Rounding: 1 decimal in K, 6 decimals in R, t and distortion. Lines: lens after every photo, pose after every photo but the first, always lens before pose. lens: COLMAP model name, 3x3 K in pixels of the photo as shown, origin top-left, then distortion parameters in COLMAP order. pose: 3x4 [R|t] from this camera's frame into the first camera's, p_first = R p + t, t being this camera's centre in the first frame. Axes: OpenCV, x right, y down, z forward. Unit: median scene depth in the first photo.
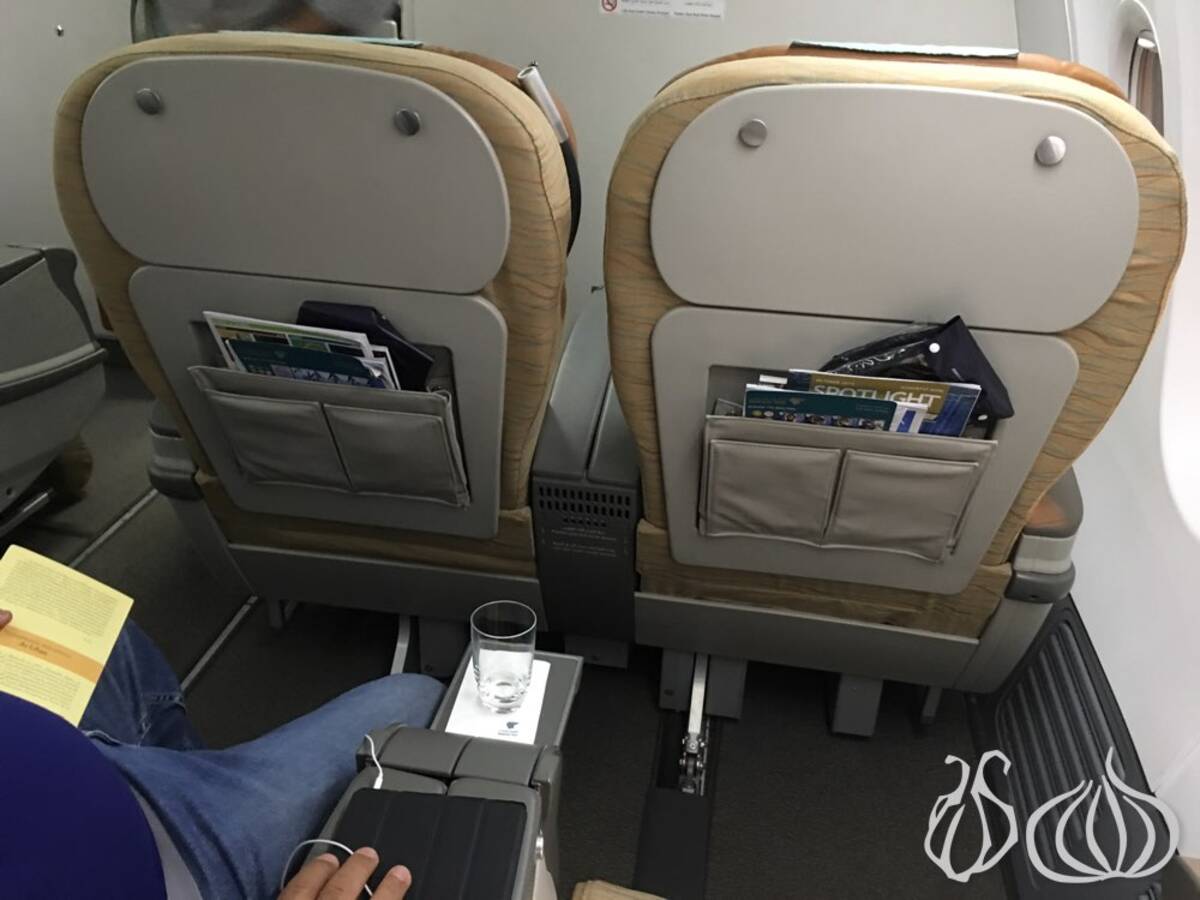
lens RADIAL K [[1023.0, 0, 600.0], [0, 1023.0, 450.0], [0, 0, 1]] dist [0.000600, 0.002408]
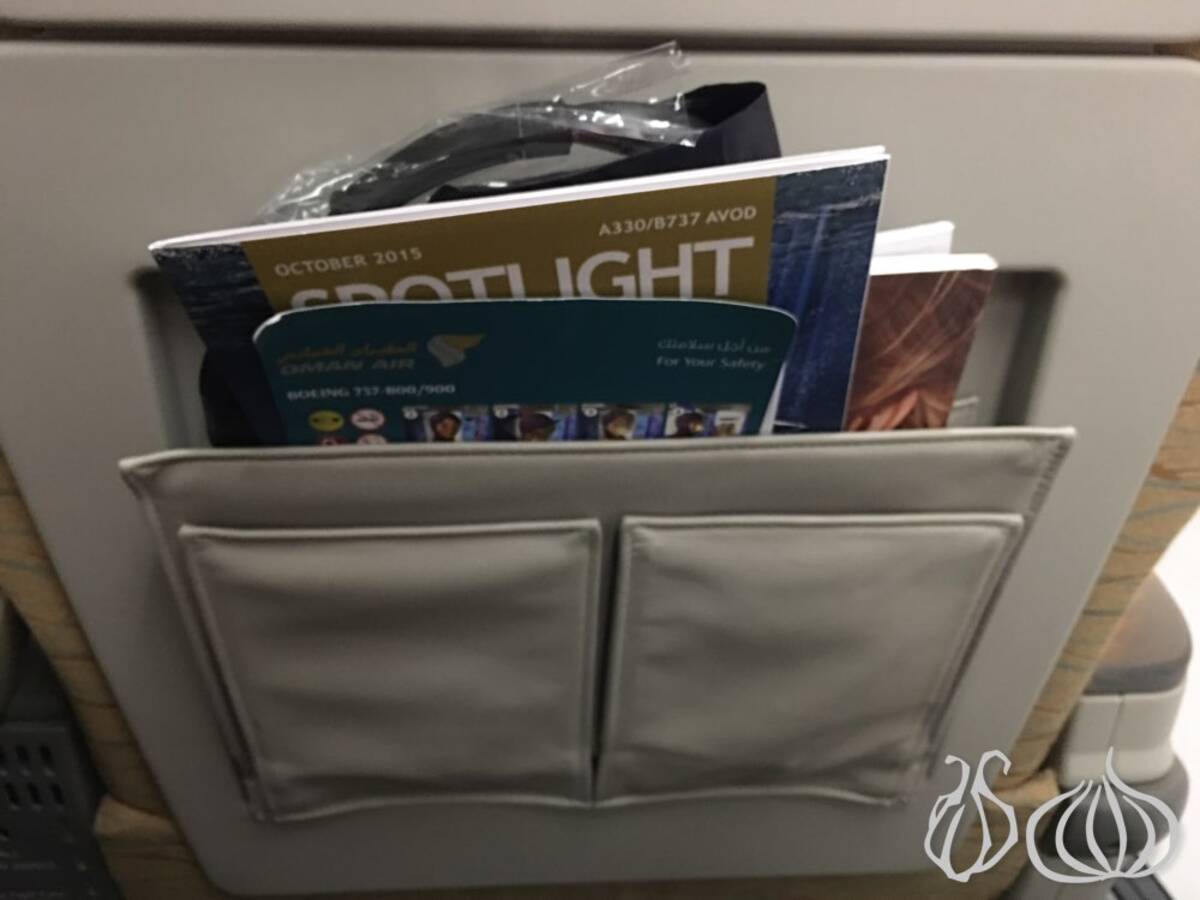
lens RADIAL K [[1023.0, 0, 600.0], [0, 1023.0, 450.0], [0, 0, 1]] dist [0.000600, 0.002408]
pose [[0.961191, -0.086390, 0.262009, 0.151897], [0.125970, 0.982358, -0.138222, 0.021657], [-0.245446, 0.165863, 0.955116, 0.709867]]
